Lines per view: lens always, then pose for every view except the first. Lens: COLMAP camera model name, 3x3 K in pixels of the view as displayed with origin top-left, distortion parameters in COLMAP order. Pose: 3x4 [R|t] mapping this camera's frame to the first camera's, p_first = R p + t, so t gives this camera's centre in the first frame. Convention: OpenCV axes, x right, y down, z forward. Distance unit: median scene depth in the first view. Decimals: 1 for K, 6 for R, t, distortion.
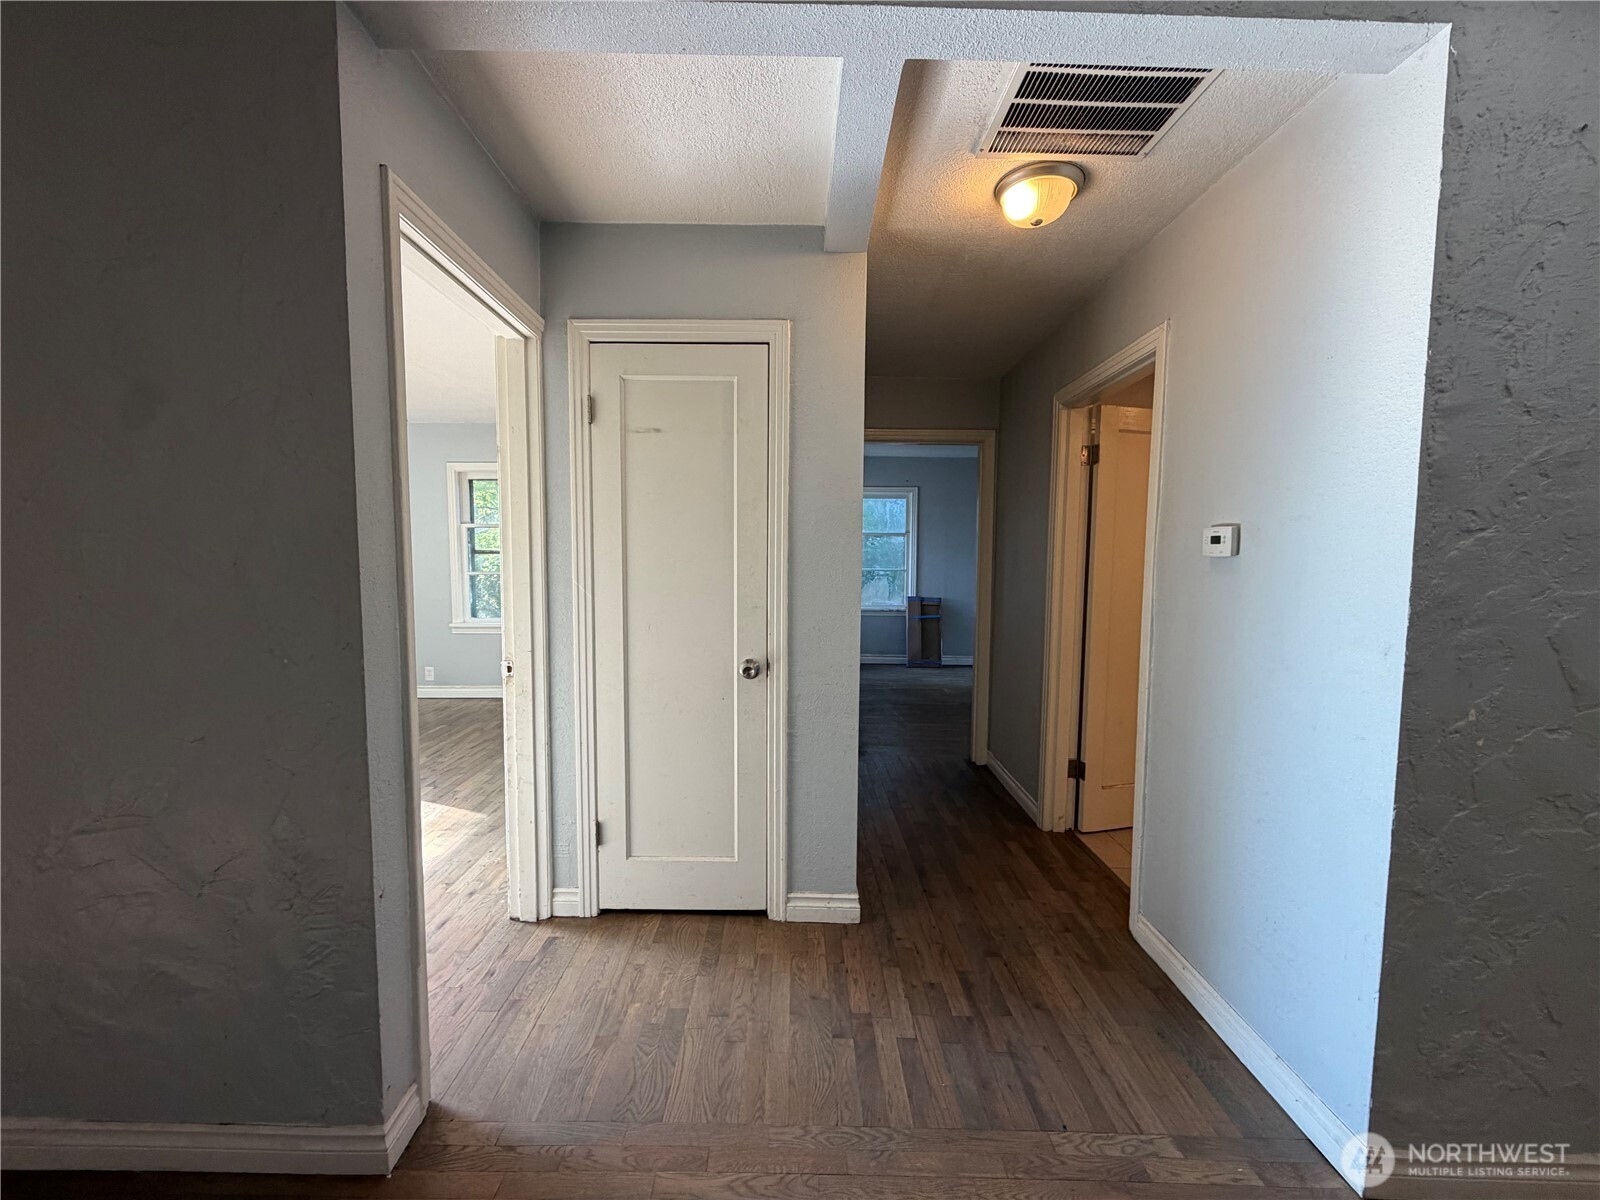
lens RADIAL K [[637.8, 0, 794.3], [0, 637.8, 600.8], [0, 0, 1]] dist [-0.001272, 0.000092]
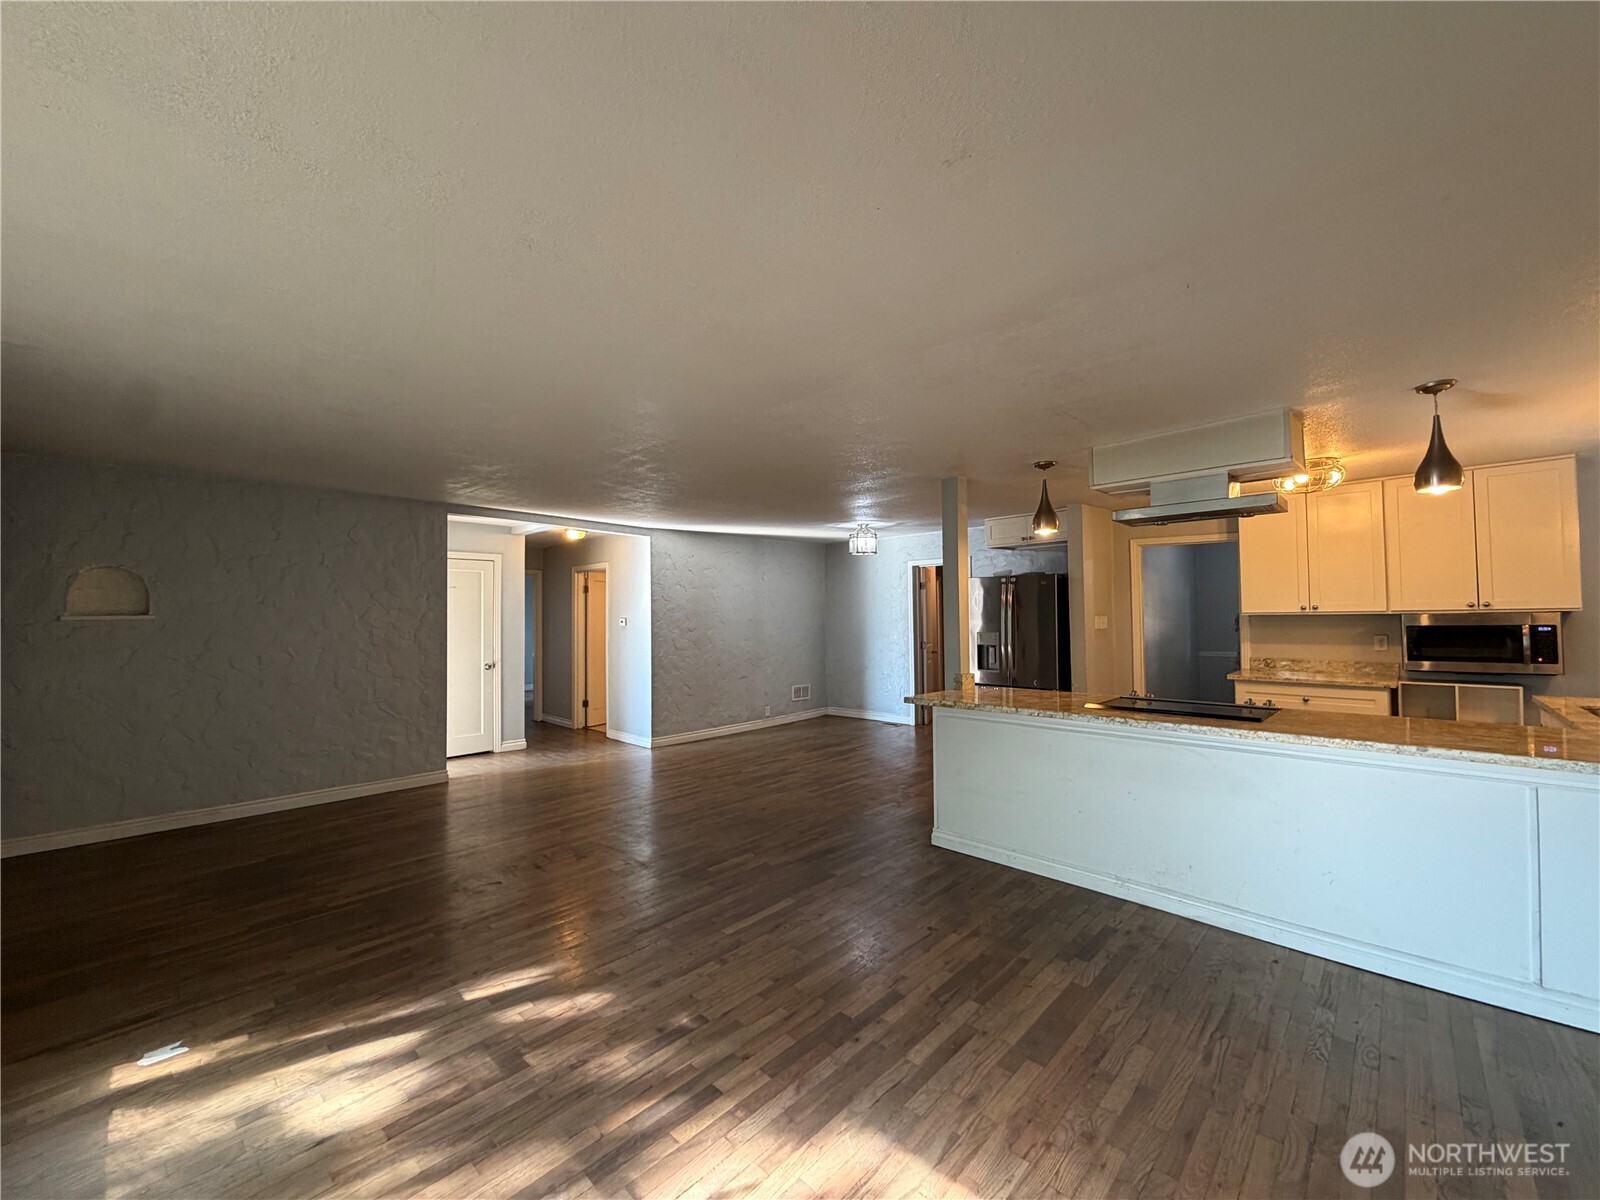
lens RADIAL K [[637.8, 0, 794.3], [0, 637.8, 600.8], [0, 0, 1]] dist [-0.001272, 0.000092]
pose [[0.693957, 0.002879, 0.720011, -1.220336], [0.066815, 0.995420, -0.068377, 0.100061], [-0.716910, 0.095559, 0.690586, -2.116035]]
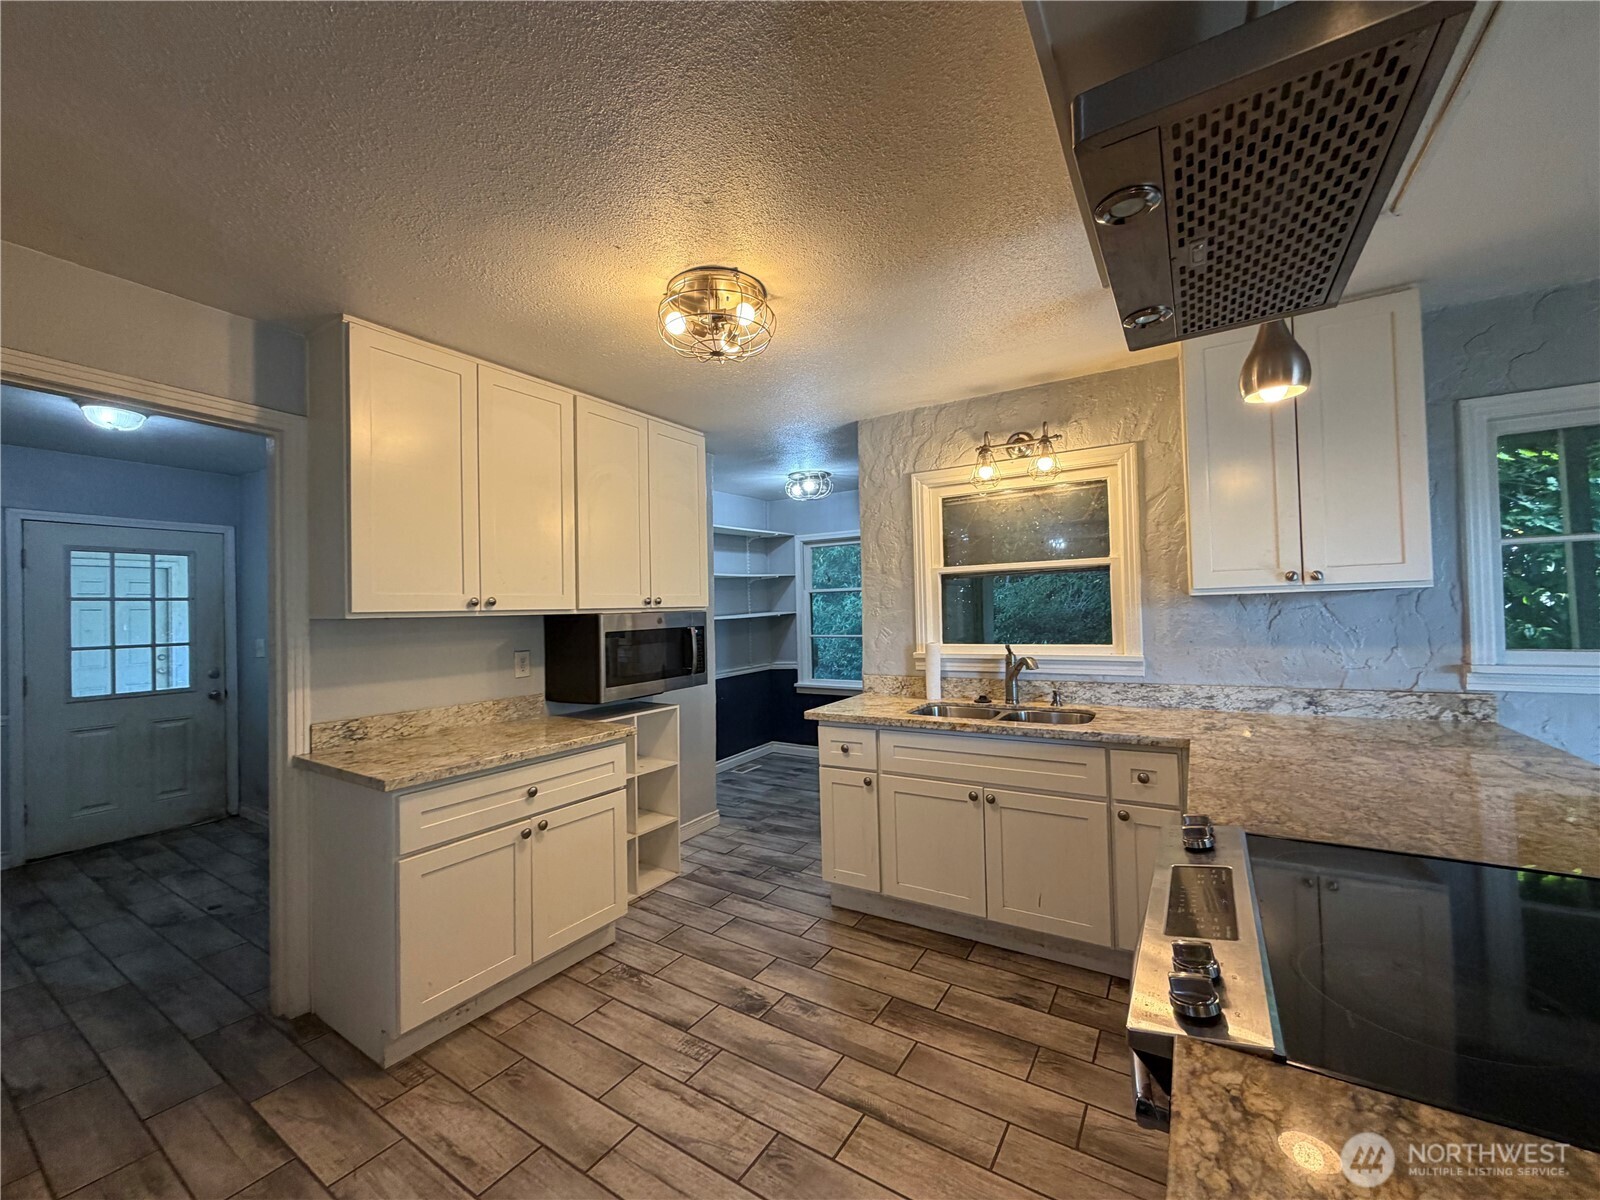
lens RADIAL K [[637.8, 0, 794.3], [0, 637.8, 600.8], [0, 0, 1]] dist [-0.001272, 0.000092]
pose [[-0.849551, 0.020244, 0.527118, 0.606316], [0.053606, 0.997403, 0.048091, 0.065541], [-0.524776, 0.069112, -0.848430, -1.212281]]
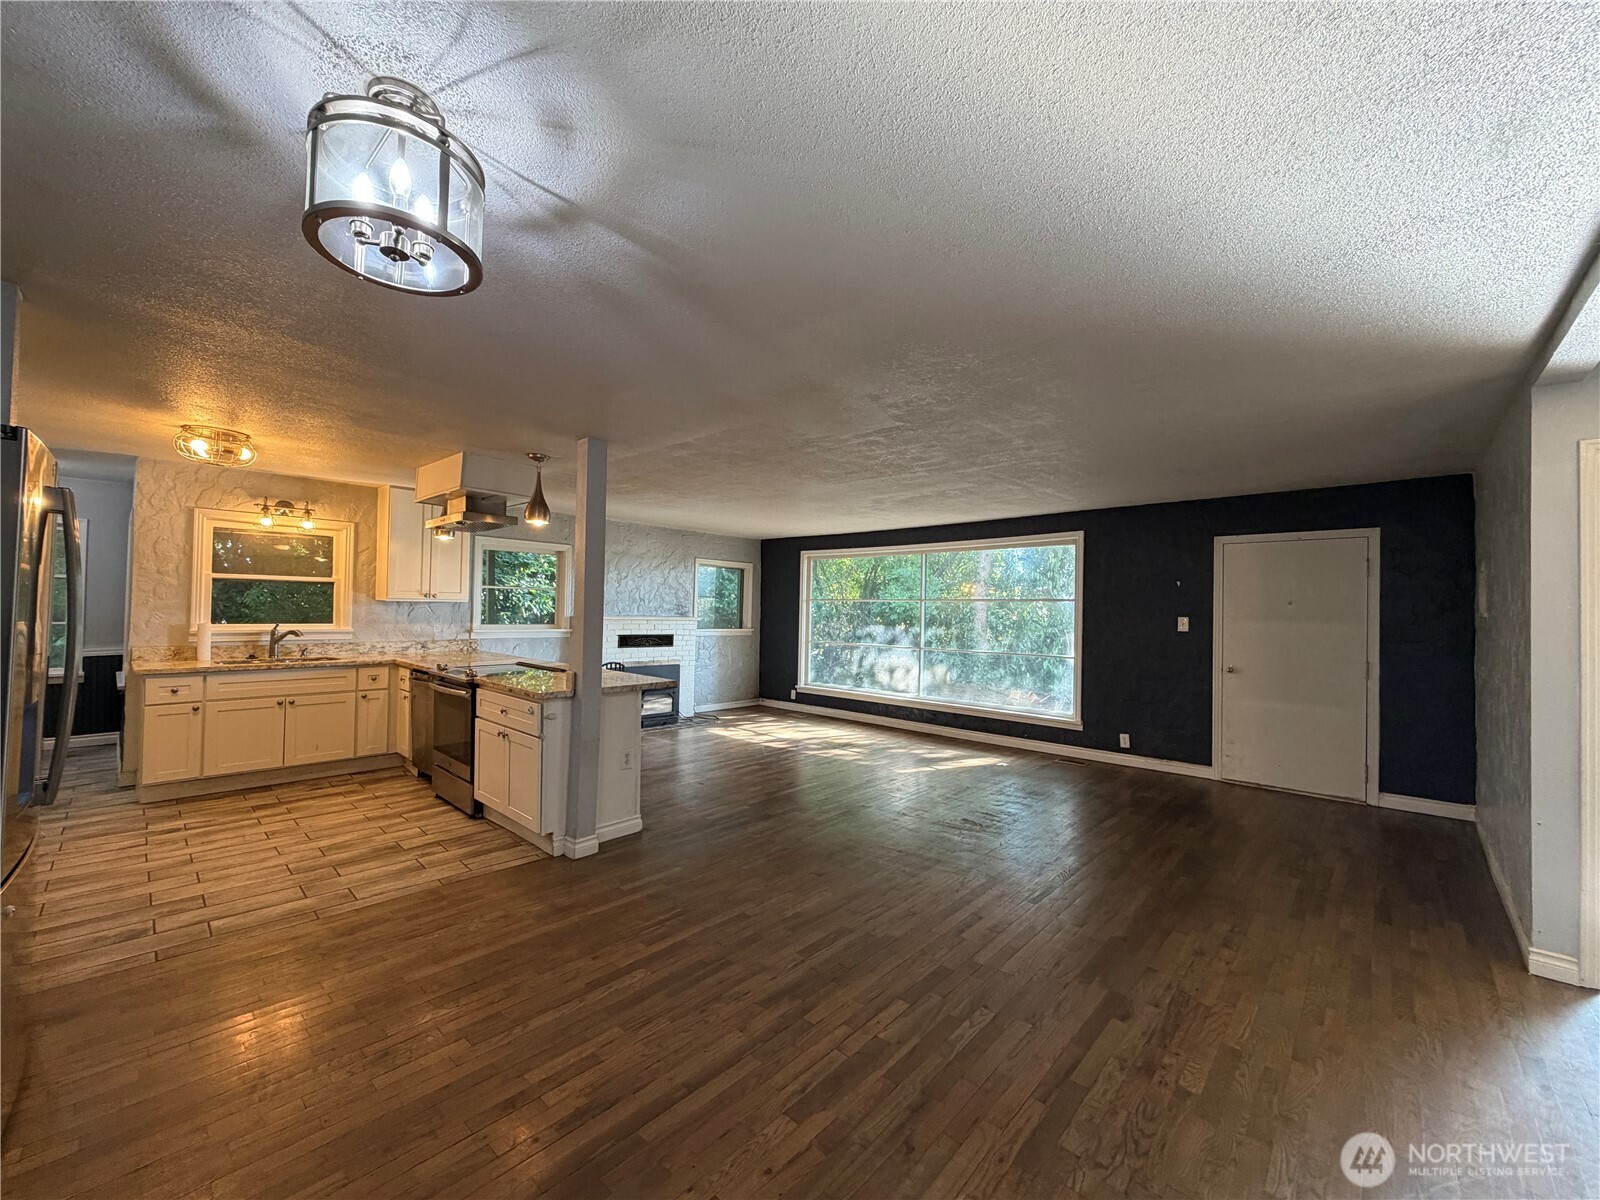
lens RADIAL K [[637.8, 0, 794.3], [0, 637.8, 600.8], [0, 0, 1]] dist [-0.001272, 0.000092]
pose [[-0.683015, -0.032026, -0.729702, 1.333966], [-0.077483, 0.996578, 0.028786, -0.049674], [0.726283, 0.076201, -0.683159, 0.362572]]
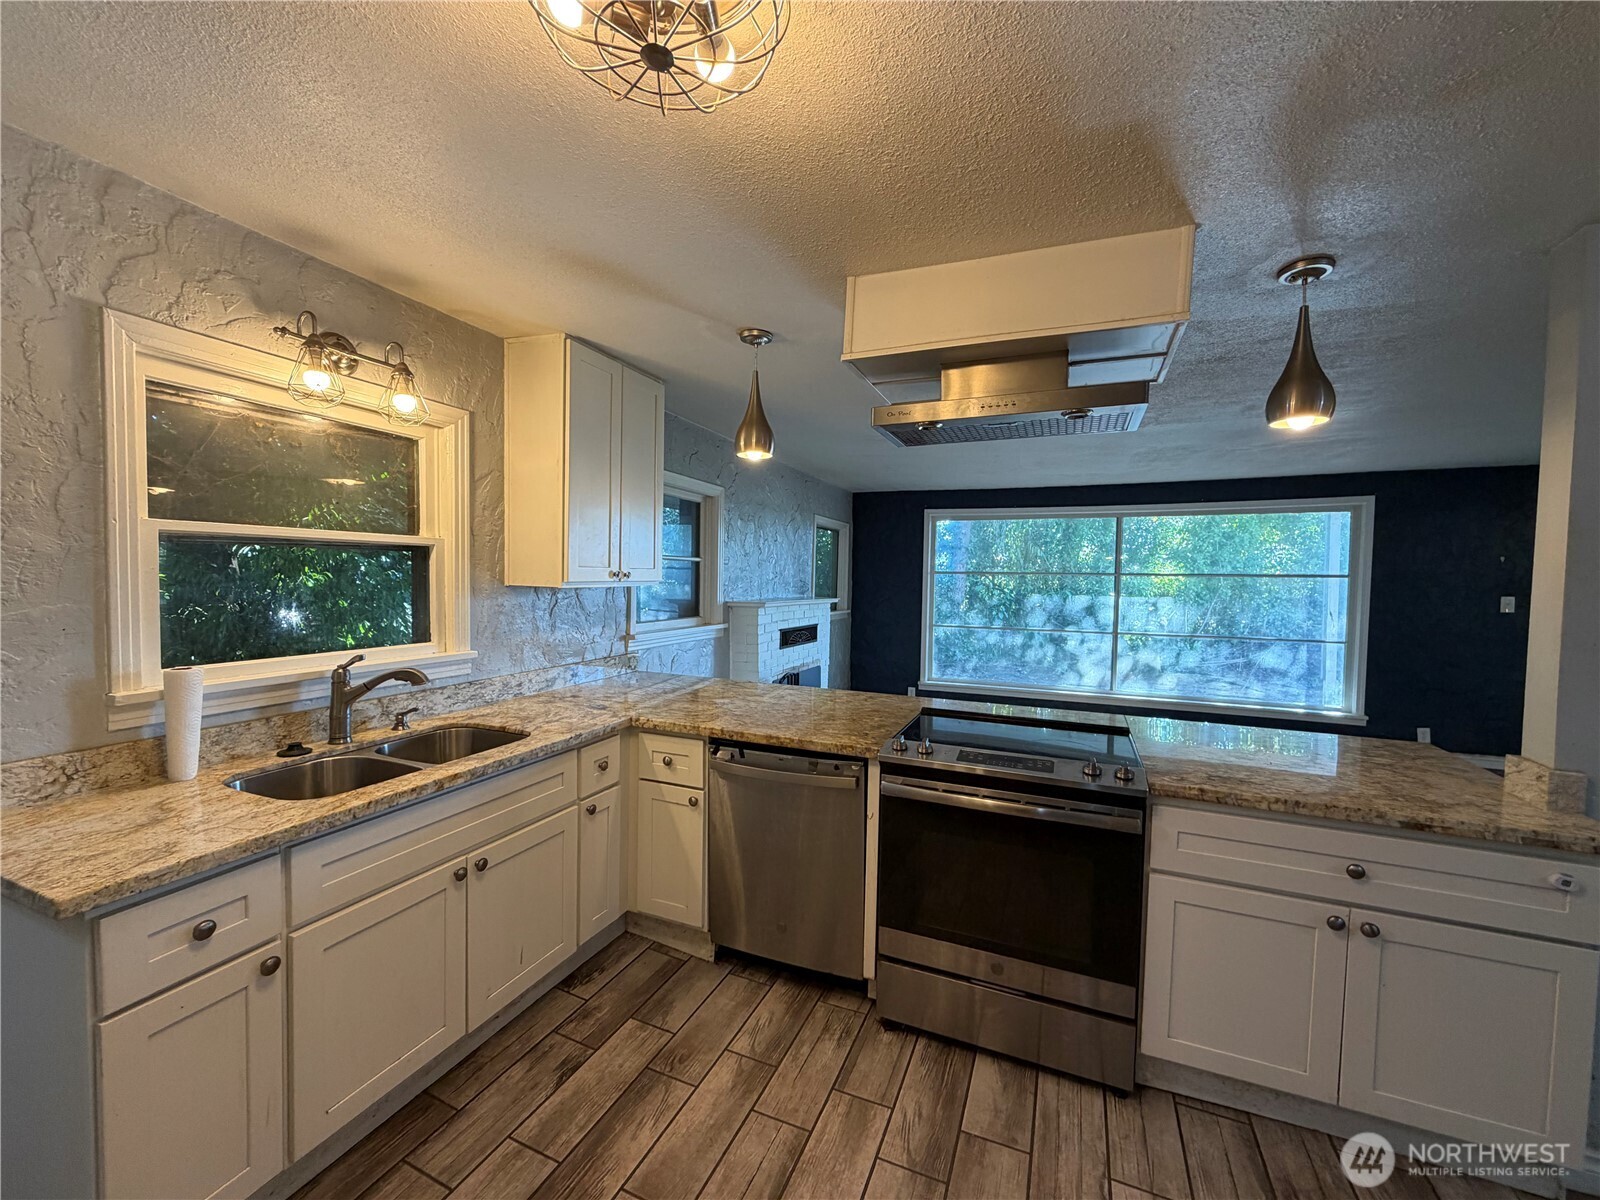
lens RADIAL K [[637.8, 0, 794.3], [0, 637.8, 600.8], [0, 0, 1]] dist [-0.001272, 0.000092]
pose [[-0.387747, 0.020460, -0.921539, 1.503579], [-0.085537, 0.994641, 0.058074, 0.065881], [0.917788, 0.101343, -0.383919, -1.671270]]
